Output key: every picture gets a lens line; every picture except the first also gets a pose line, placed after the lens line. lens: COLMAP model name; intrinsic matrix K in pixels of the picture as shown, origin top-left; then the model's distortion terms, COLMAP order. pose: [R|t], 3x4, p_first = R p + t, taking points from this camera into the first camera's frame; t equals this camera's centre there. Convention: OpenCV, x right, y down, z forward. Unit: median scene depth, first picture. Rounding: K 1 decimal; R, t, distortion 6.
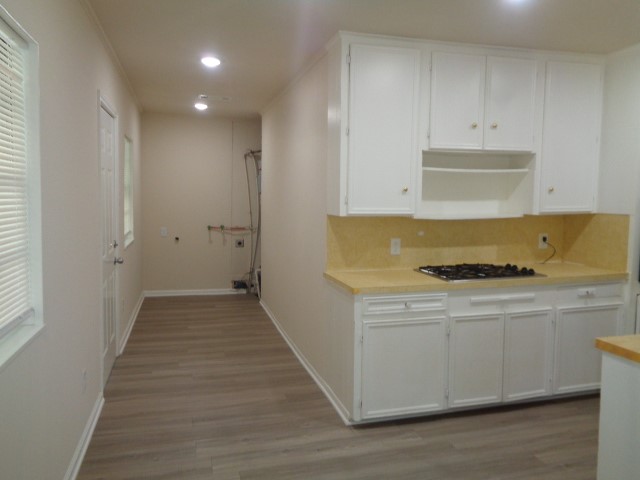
lens RADIAL K [[482.5, 0, 320.0], [0, 482.5, 240.0], [0, 0, 1]] dist [-0.000011, -0.000565]
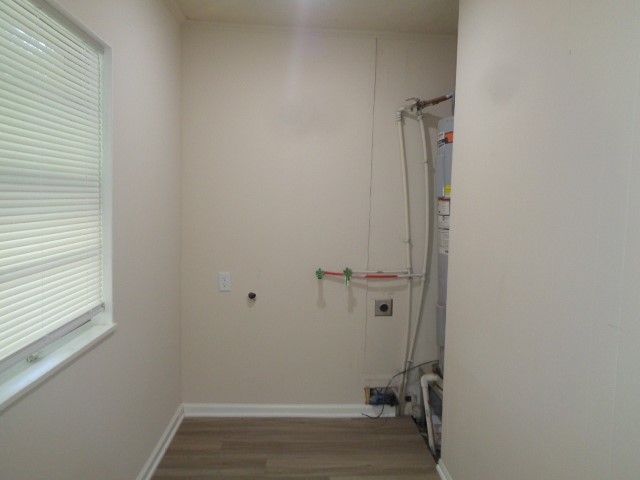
lens RADIAL K [[482.5, 0, 320.0], [0, 482.5, 240.0], [0, 0, 1]] dist [-0.000011, -0.000565]
pose [[0.988355, 0.021035, -0.150705, -0.158994], [-0.016660, 0.999404, 0.030233, -0.070509], [0.151251, -0.027371, 0.988116, 0.539816]]
